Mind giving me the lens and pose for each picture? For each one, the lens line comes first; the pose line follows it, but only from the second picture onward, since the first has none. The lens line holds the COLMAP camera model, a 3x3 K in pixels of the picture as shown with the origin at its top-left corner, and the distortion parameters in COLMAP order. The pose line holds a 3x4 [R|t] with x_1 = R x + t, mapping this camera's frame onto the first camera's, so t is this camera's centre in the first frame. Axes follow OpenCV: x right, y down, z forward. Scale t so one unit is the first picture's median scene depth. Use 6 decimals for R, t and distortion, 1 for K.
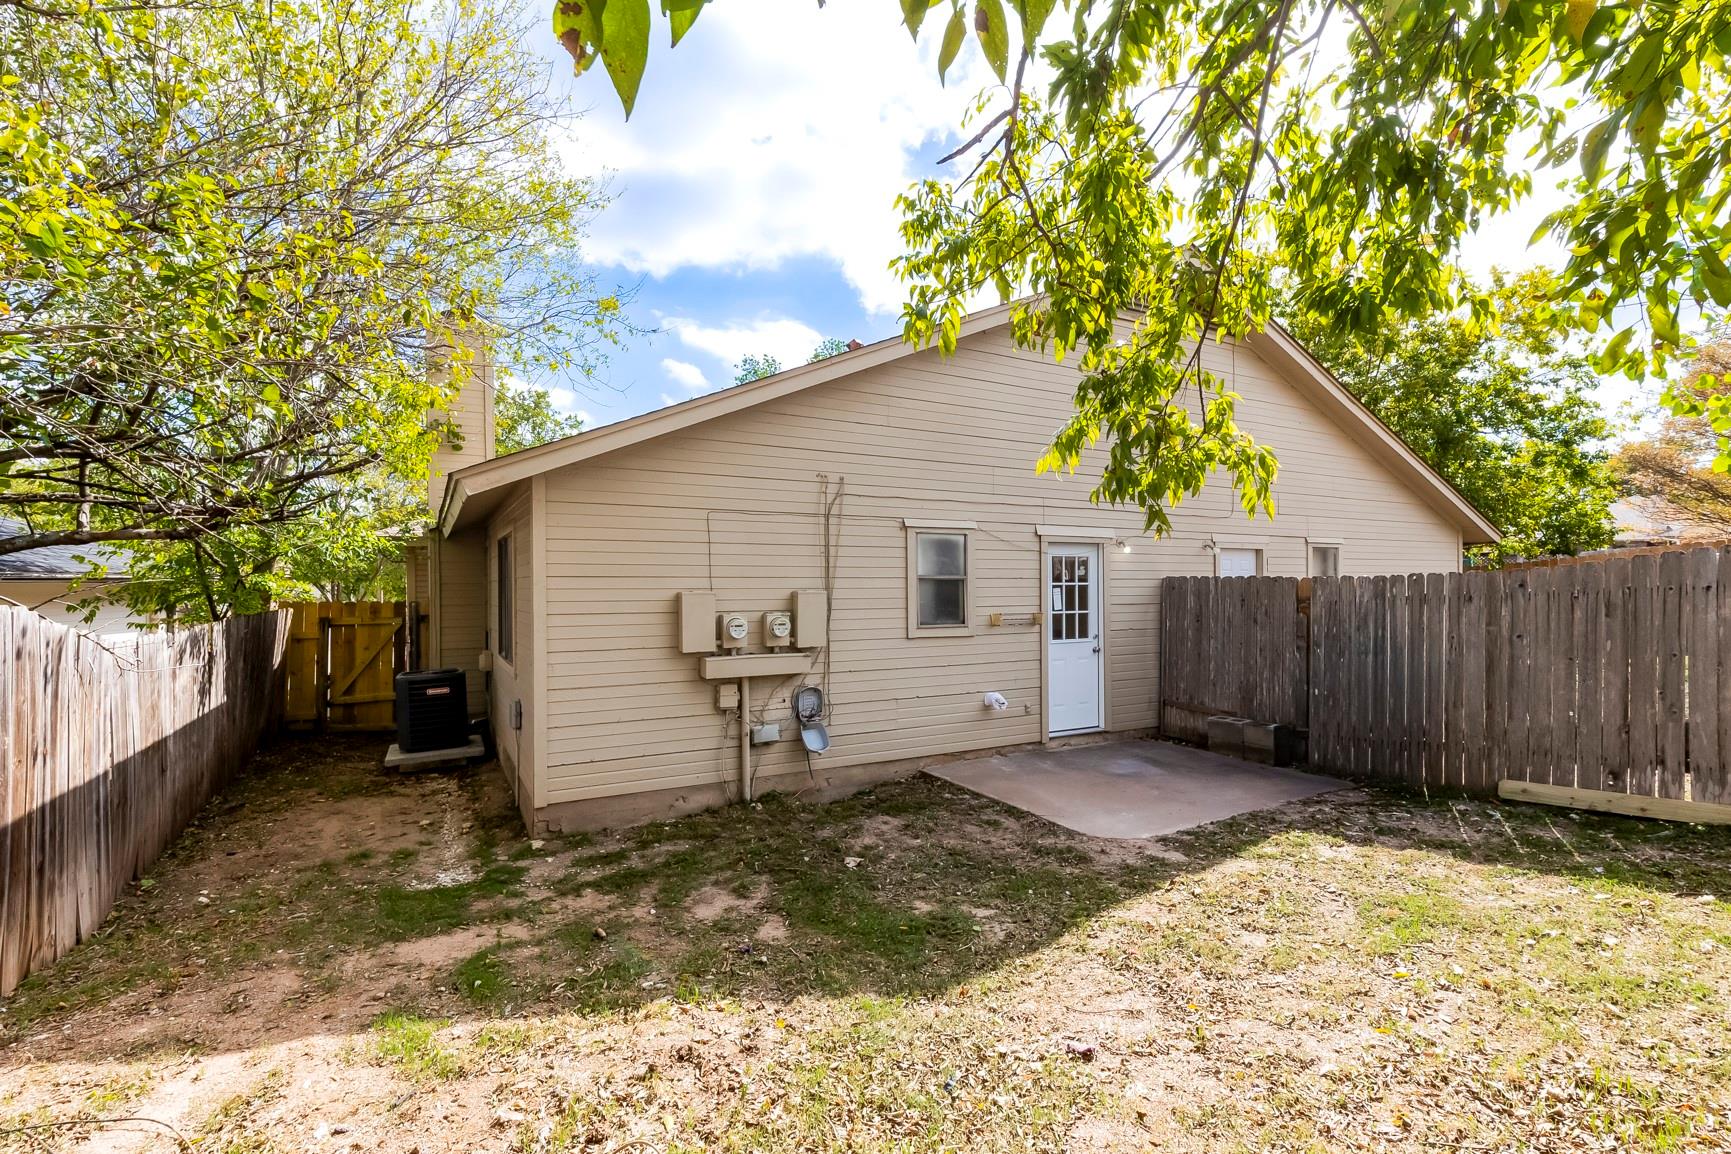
lens RADIAL K [[786.3, 0, 868.1], [0, 786.3, 581.8], [0, 0, 1]] dist [0.005707, -0.000605]
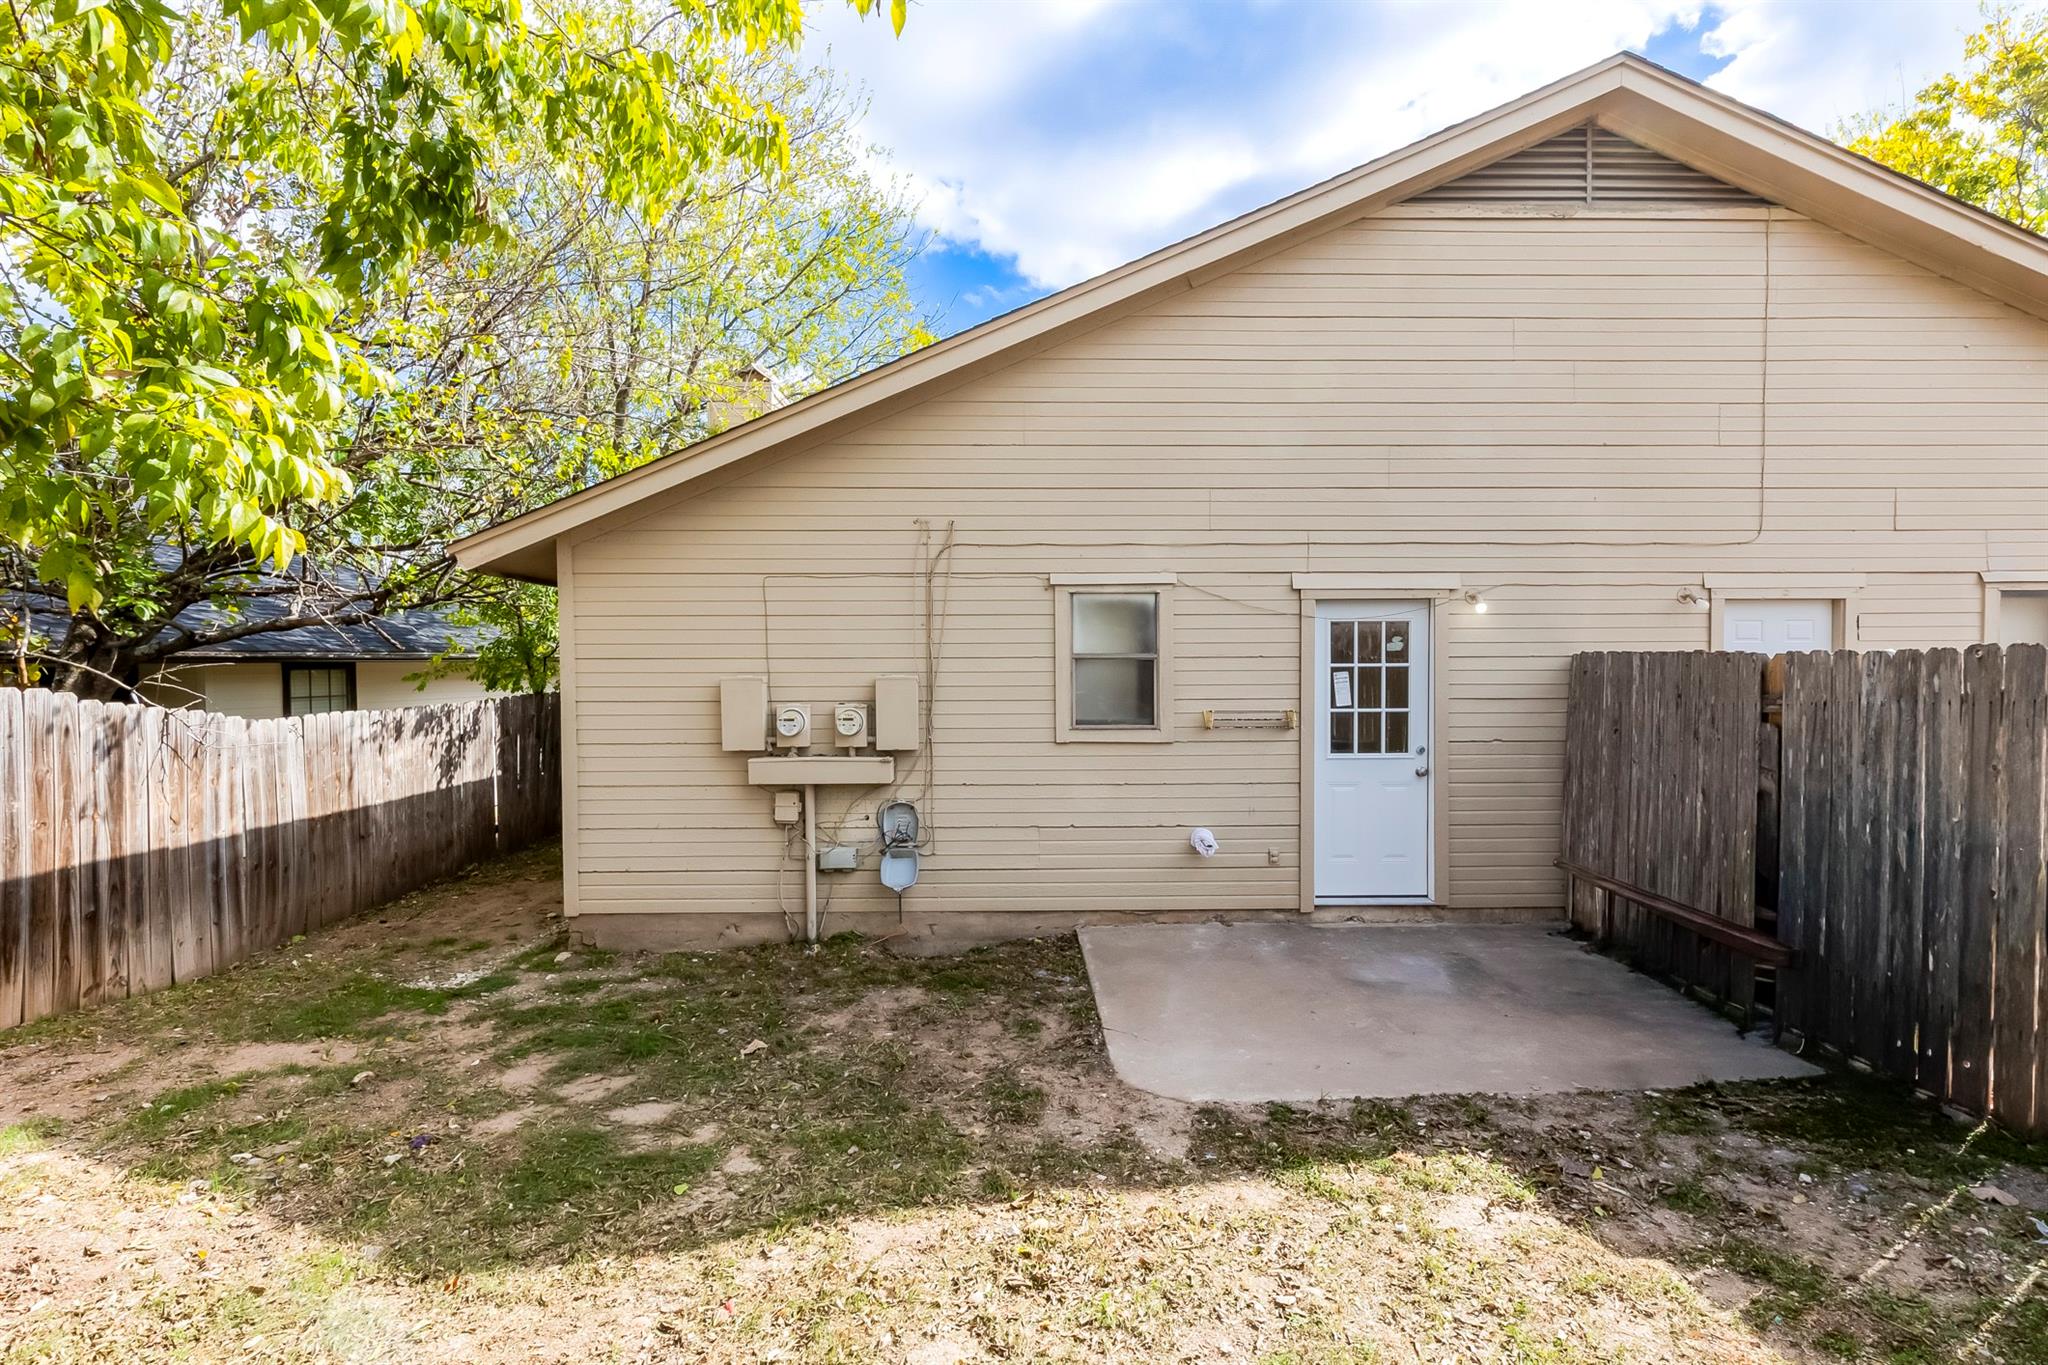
lens RADIAL K [[926.8, 0, 1024.0], [0, 926.8, 682.5], [0, 0, 1]] dist [0.003243, -0.000143]
pose [[0.880977, 0.009014, -0.473073, 0.475329], [0.003519, 0.999666, 0.025602, -0.004466], [0.473146, -0.024219, 0.880651, 0.284871]]
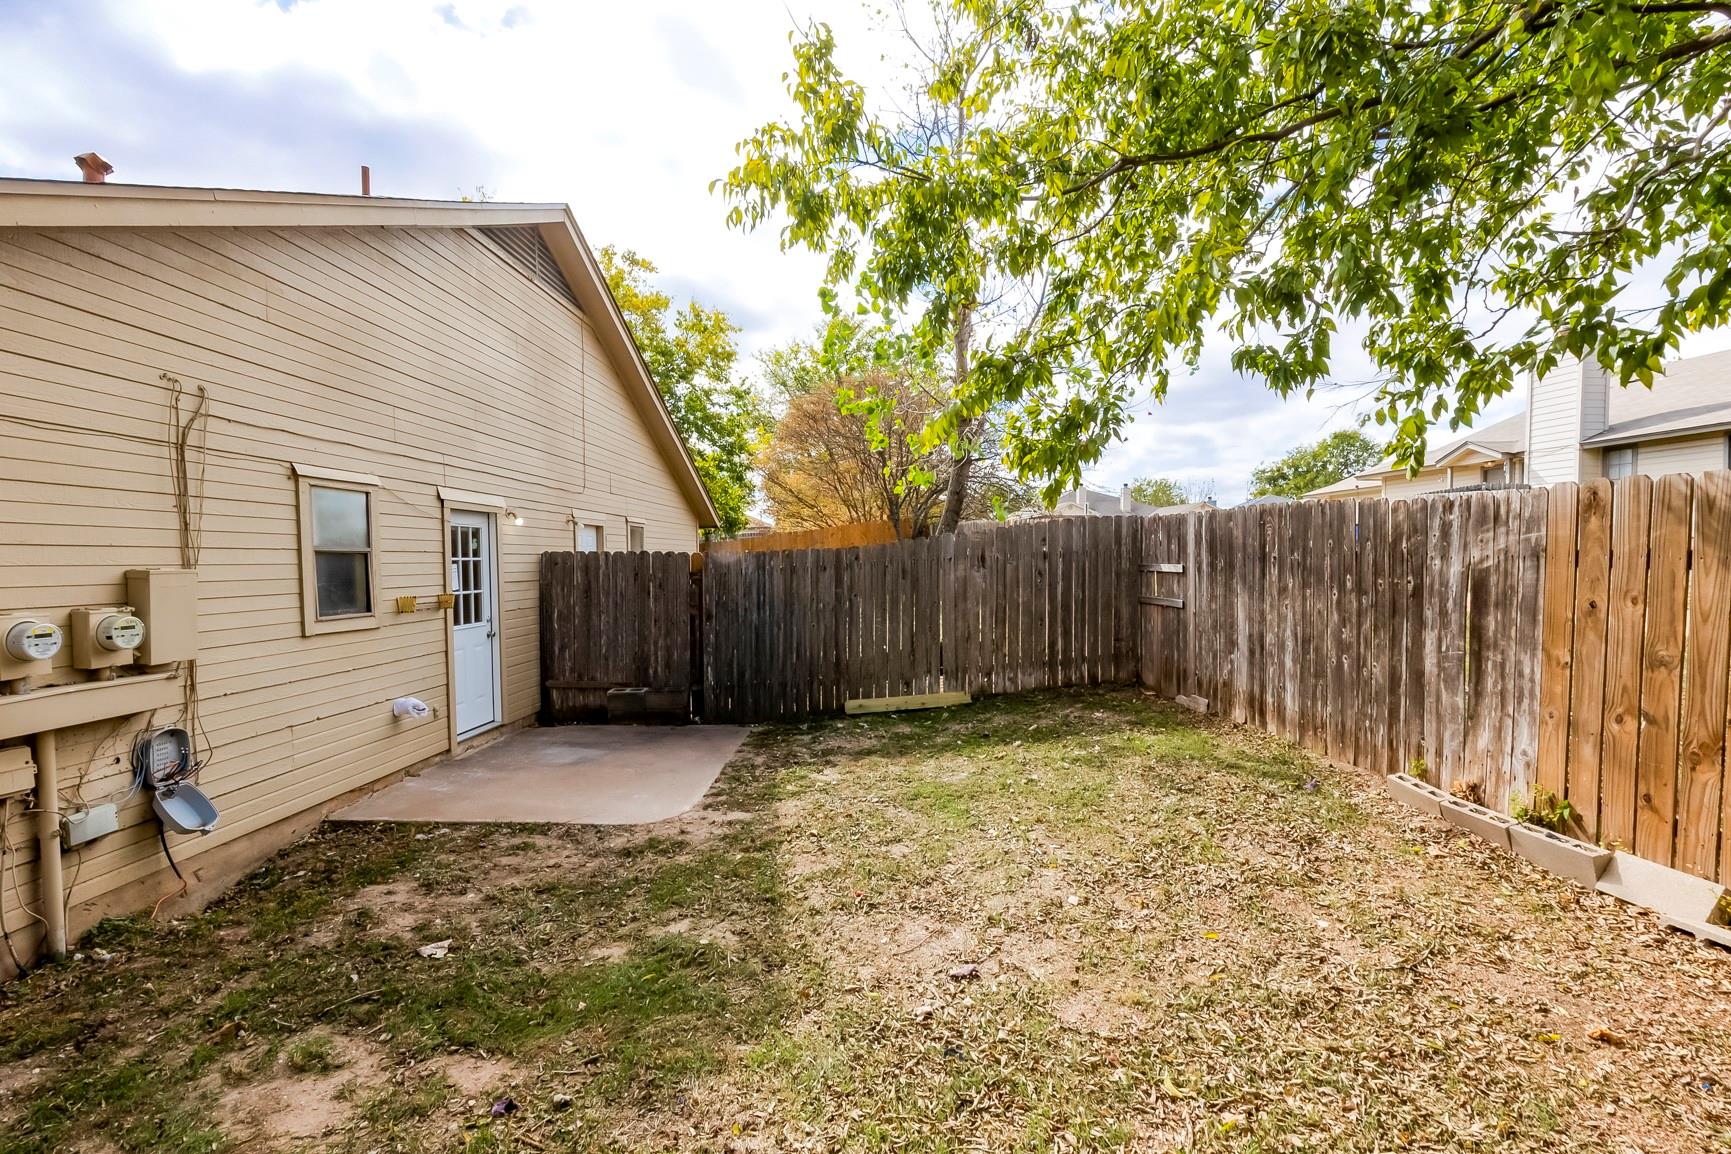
lens RADIAL K [[796.5, 0, 862.7], [0, 796.5, 587.2], [0, 0, 1]] dist [0.002533, 0.000026]
pose [[0.528050, -0.031455, 0.848630, -0.323142], [0.004175, 0.999398, 0.034445, 0.006681], [-0.849203, -0.014645, 0.527864, 0.237328]]
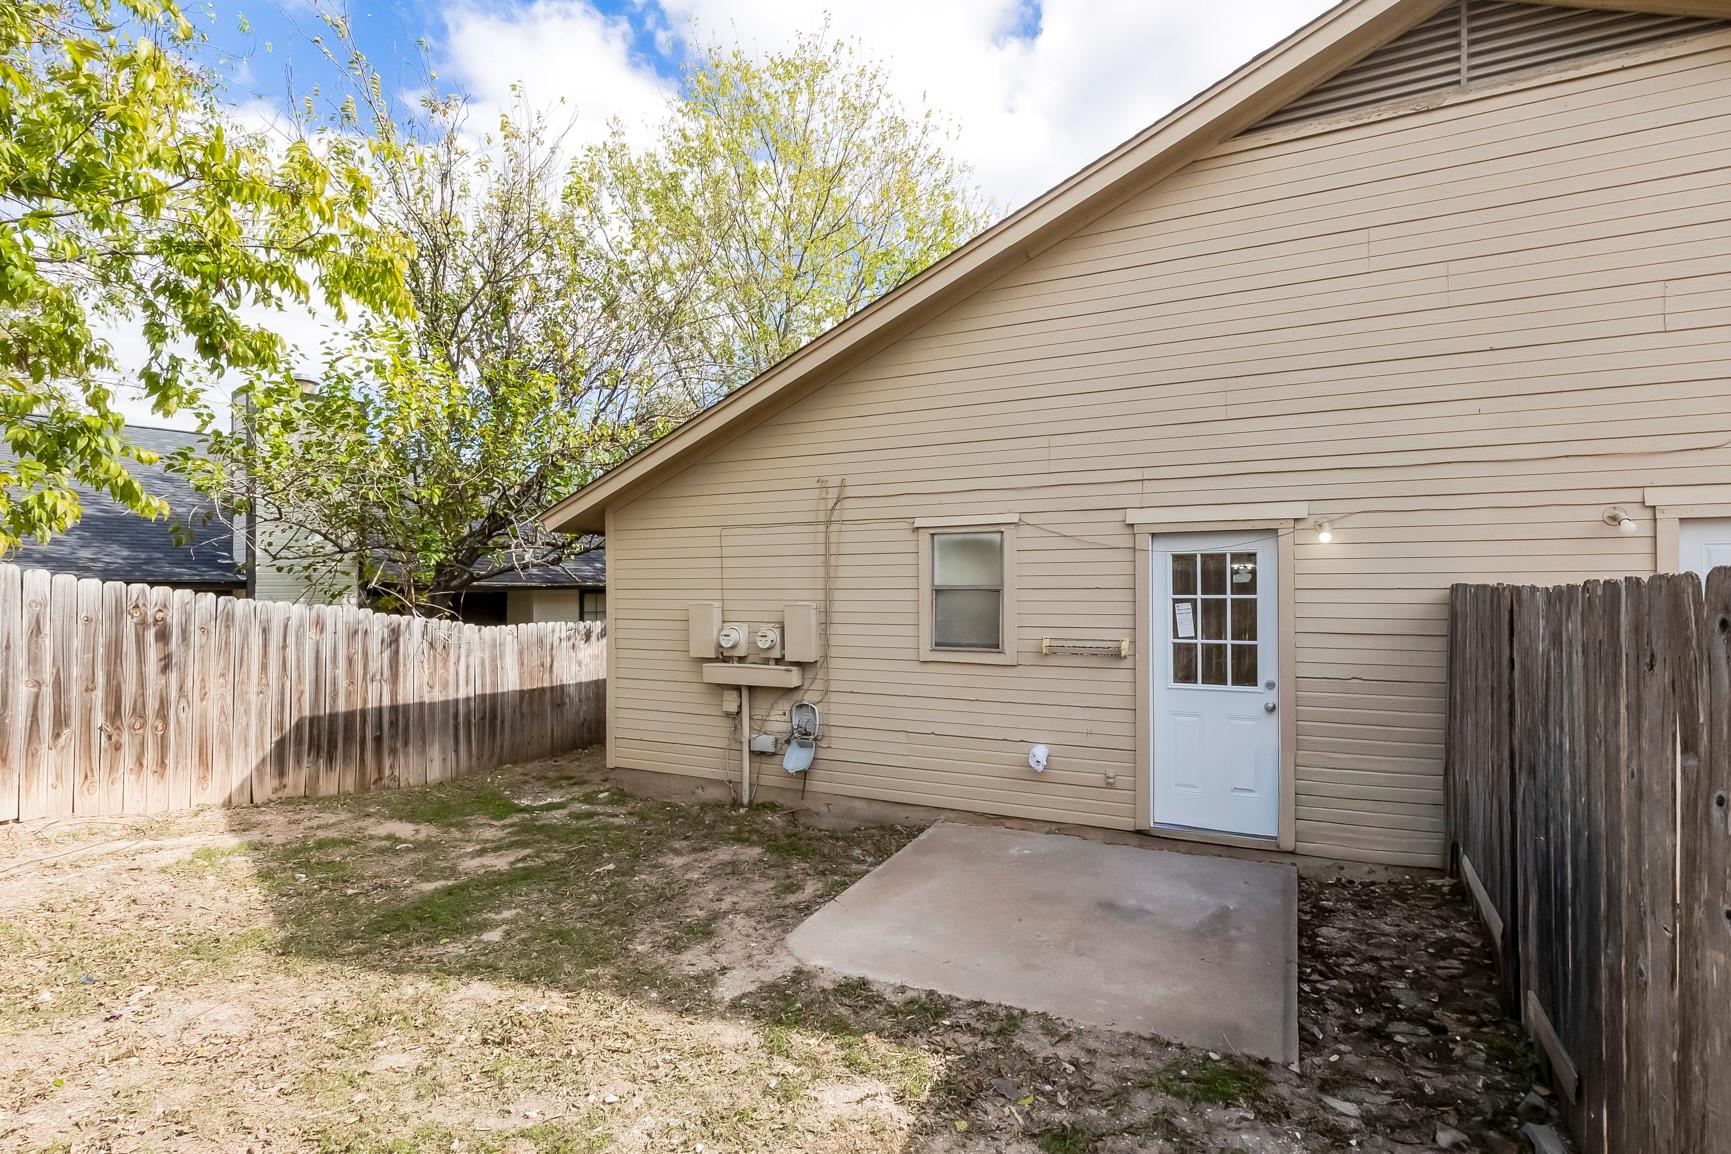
lens RADIAL K [[807.6, 0, 890.7], [0, 807.6, 581.3], [0, 0, 1]] dist [0.001976, -0.000215]
pose [[0.577166, -0.006004, -0.816605, 0.829940], [0.005193, 0.999980, -0.003682, -0.011391], [0.816610, -0.002115, 0.577186, 0.542916]]
